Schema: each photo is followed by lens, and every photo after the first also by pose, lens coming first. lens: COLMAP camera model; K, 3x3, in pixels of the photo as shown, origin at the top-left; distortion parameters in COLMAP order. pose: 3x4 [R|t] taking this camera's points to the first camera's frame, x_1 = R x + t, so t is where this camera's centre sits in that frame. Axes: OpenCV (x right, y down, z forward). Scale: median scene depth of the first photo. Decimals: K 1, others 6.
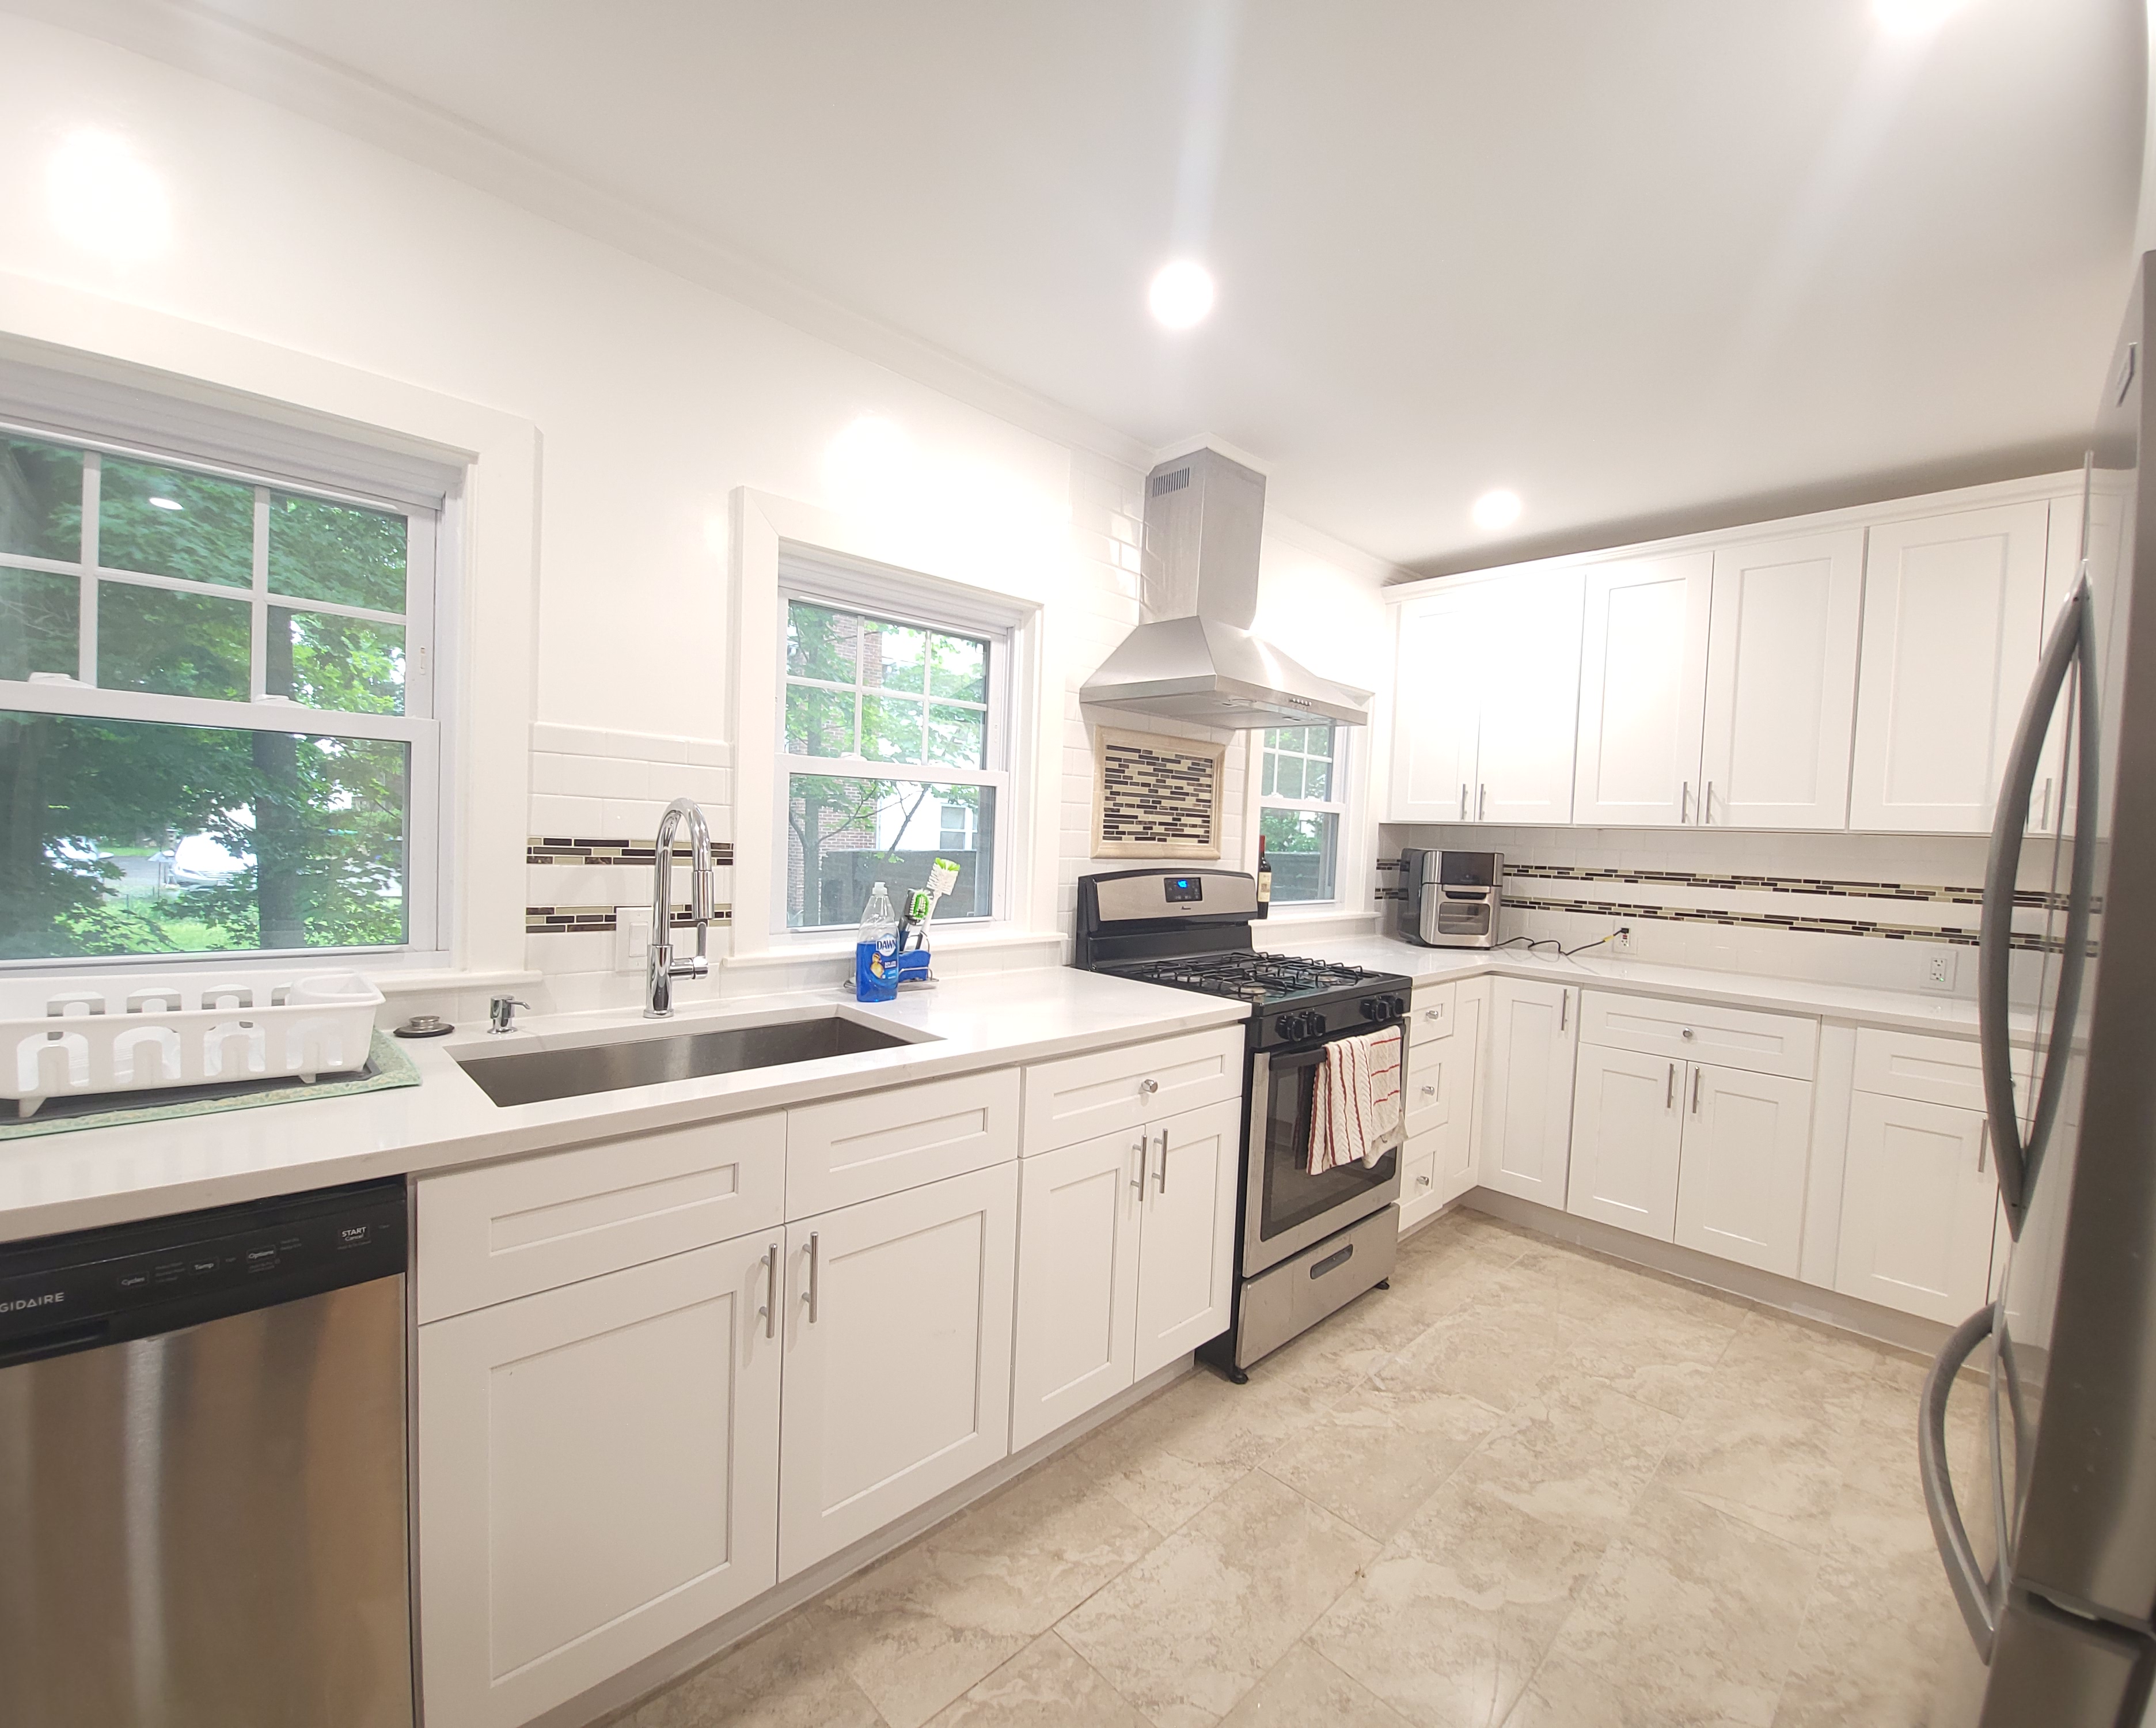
lens RADIAL K [[914.1, 0, 1066.1], [0, 914.1, 873.3], [0, 0, 1]] dist [-0.005788, -0.008509]
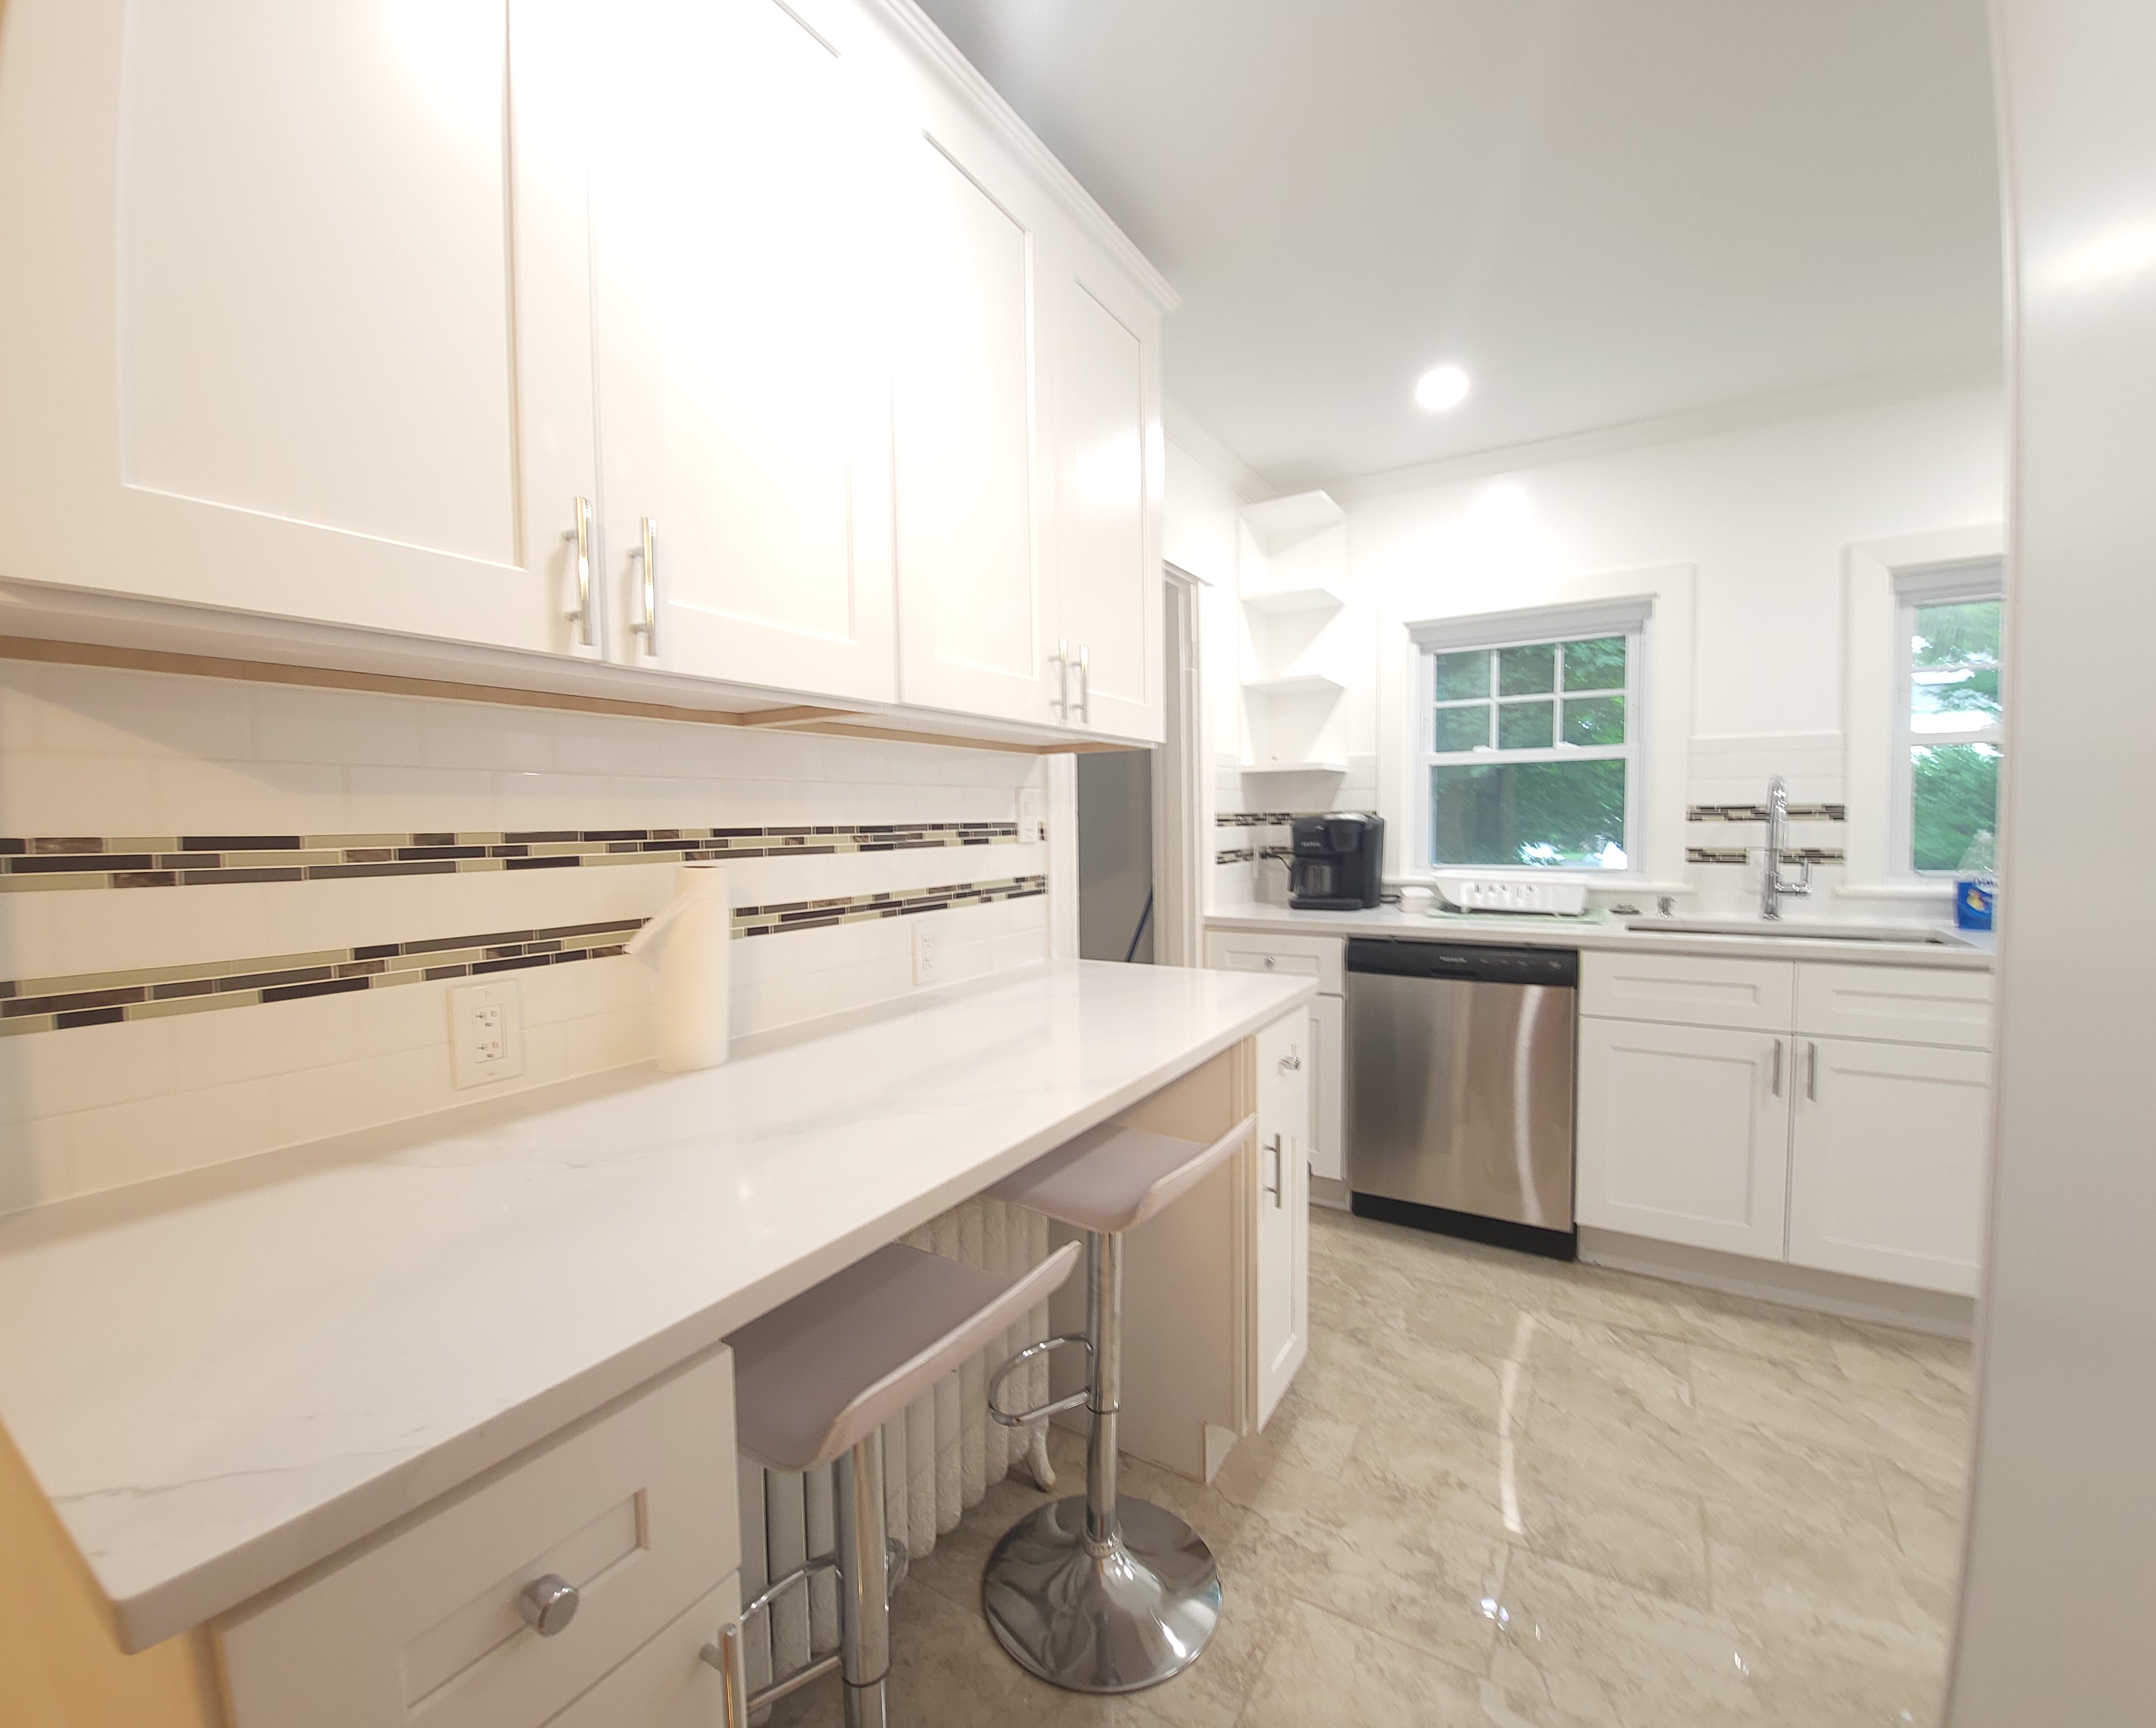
lens RADIAL K [[914.1, 0, 1086.3], [0, 914.1, 868.1], [0, 0, 1]] dist [-0.005788, -0.008509]
pose [[0.257490, 0.001595, -0.966280, 0.618361], [-0.019343, 0.999807, -0.003505, 0.084111], [0.966087, 0.019594, 0.257472, -0.418052]]
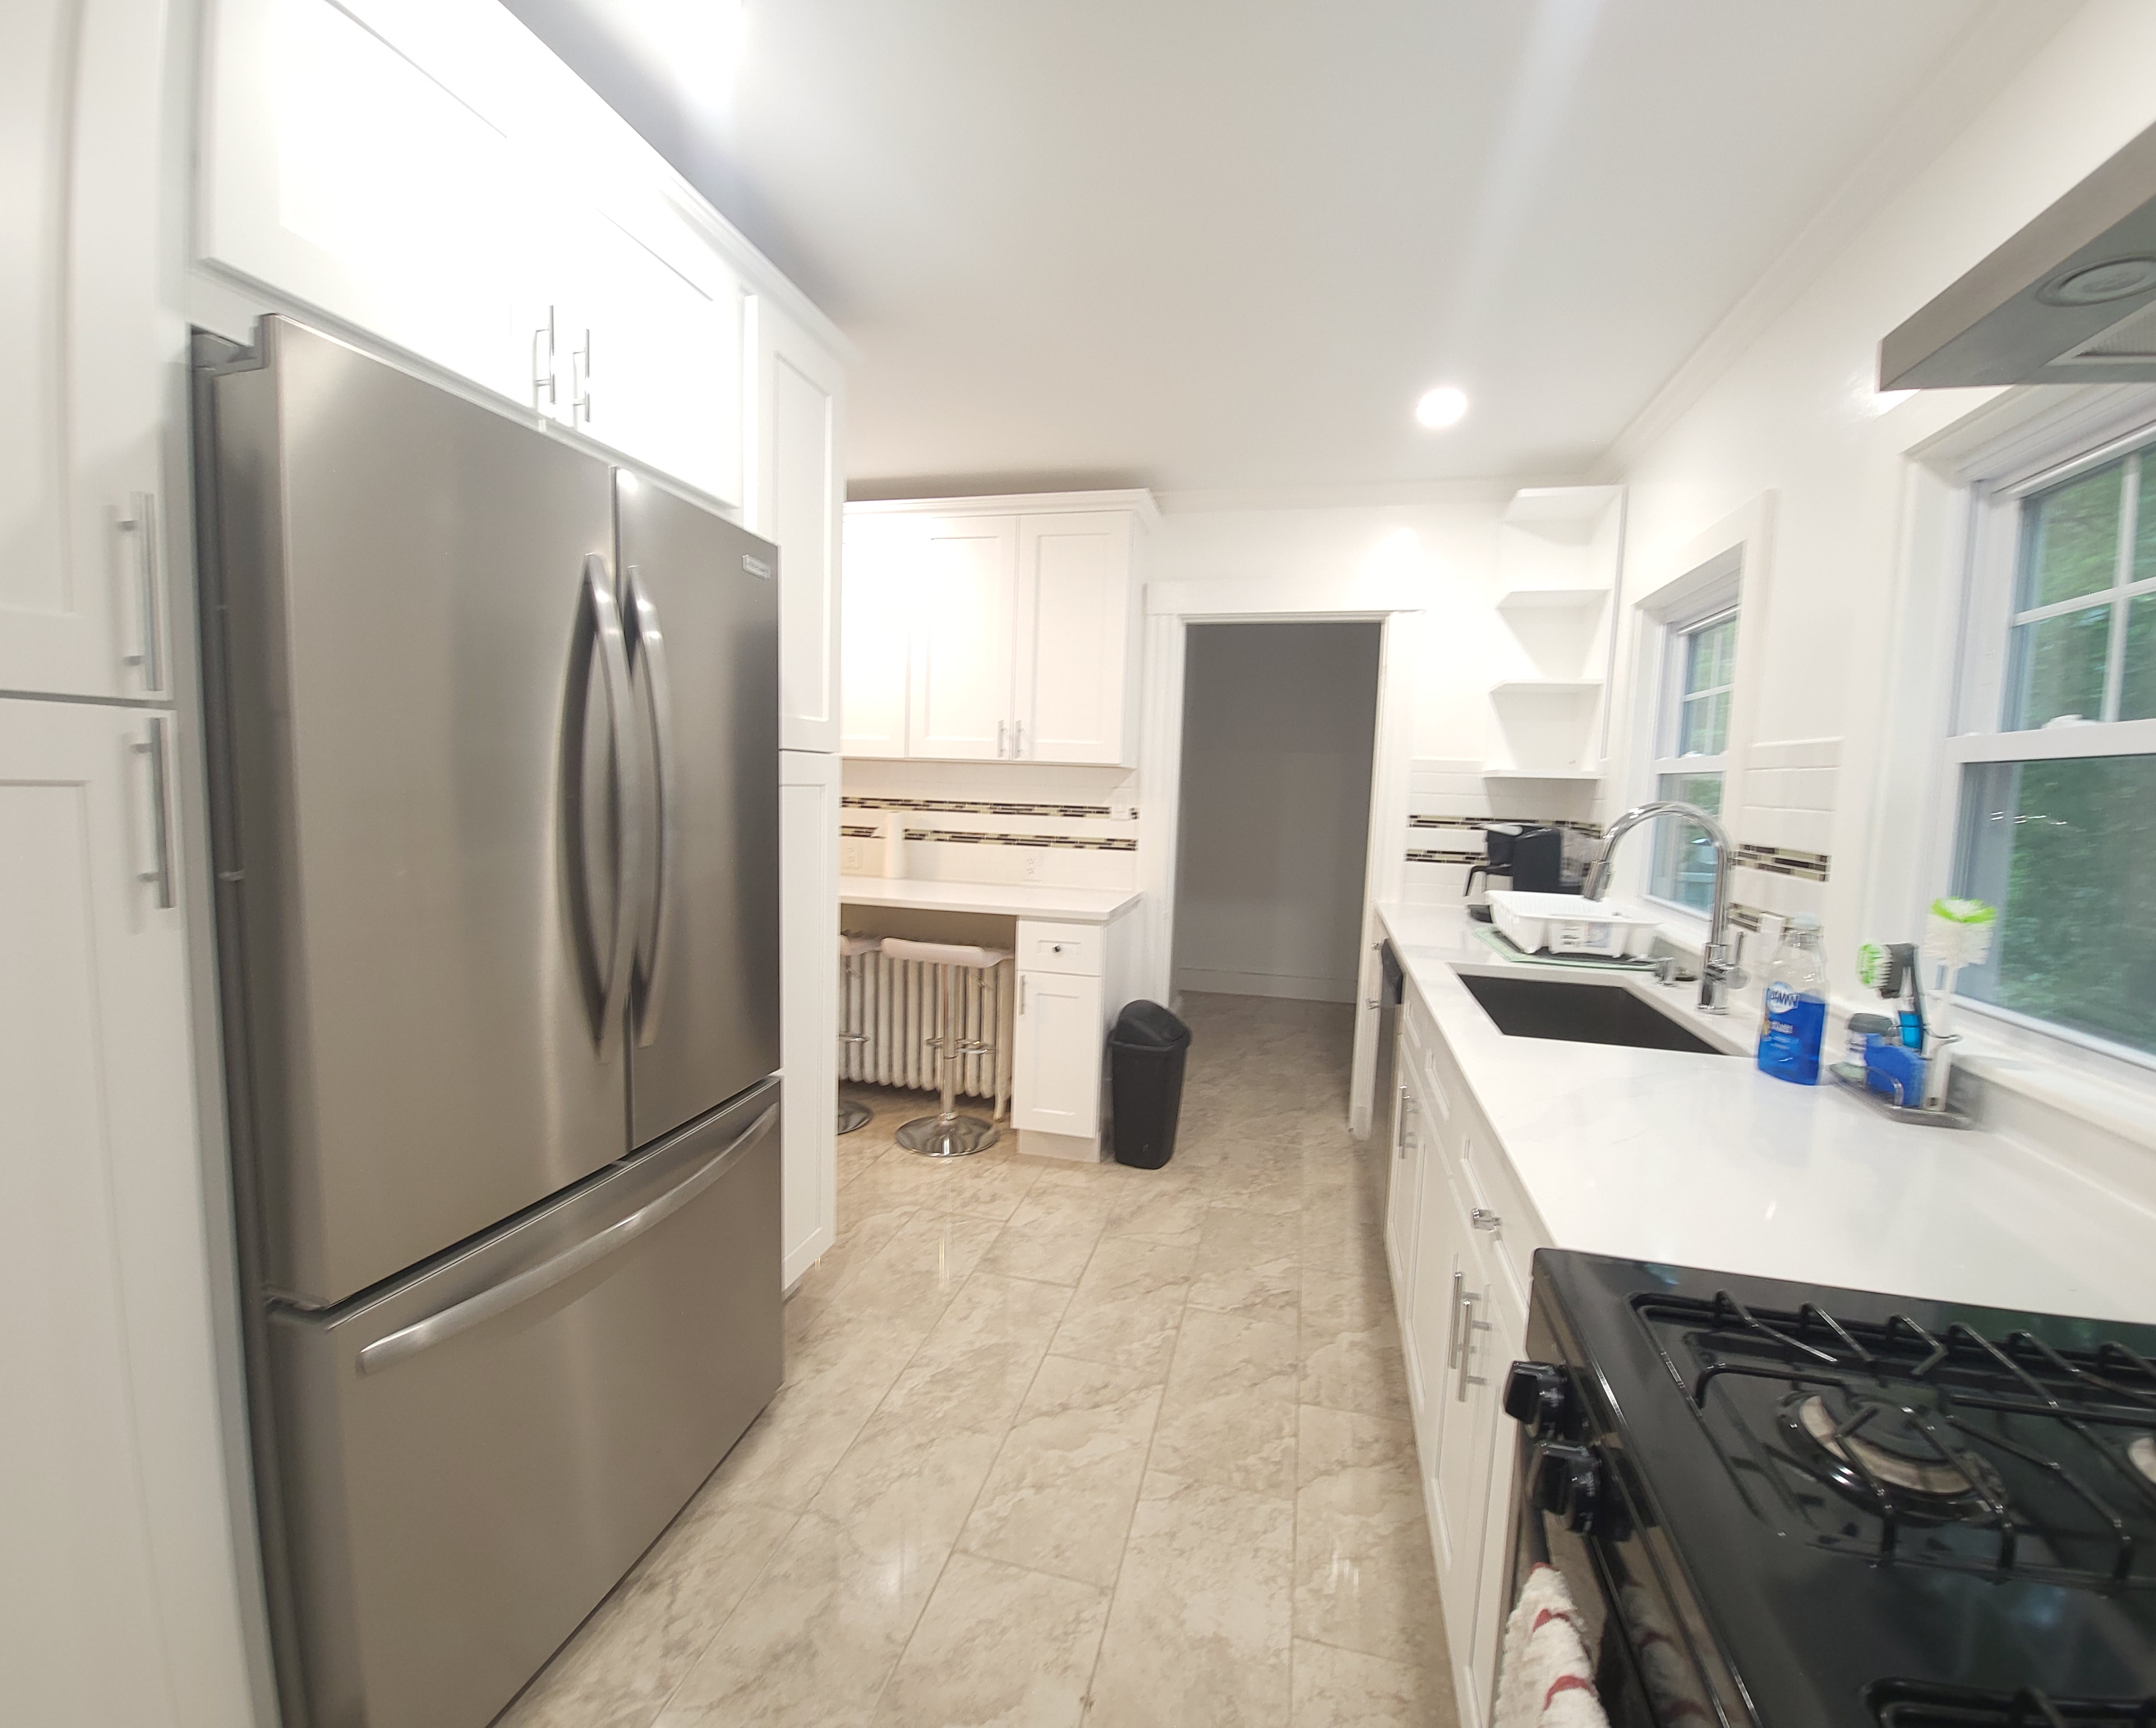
lens RADIAL K [[914.1, 0, 1069.5], [0, 914.1, 874.7], [0, 0, 1]] dist [-0.005788, -0.008509]
pose [[-0.848886, -0.017318, -0.528293, 0.628404], [-0.095014, 0.988183, 0.120280, -0.045852], [0.519967, 0.152299, -0.840500, 1.259431]]
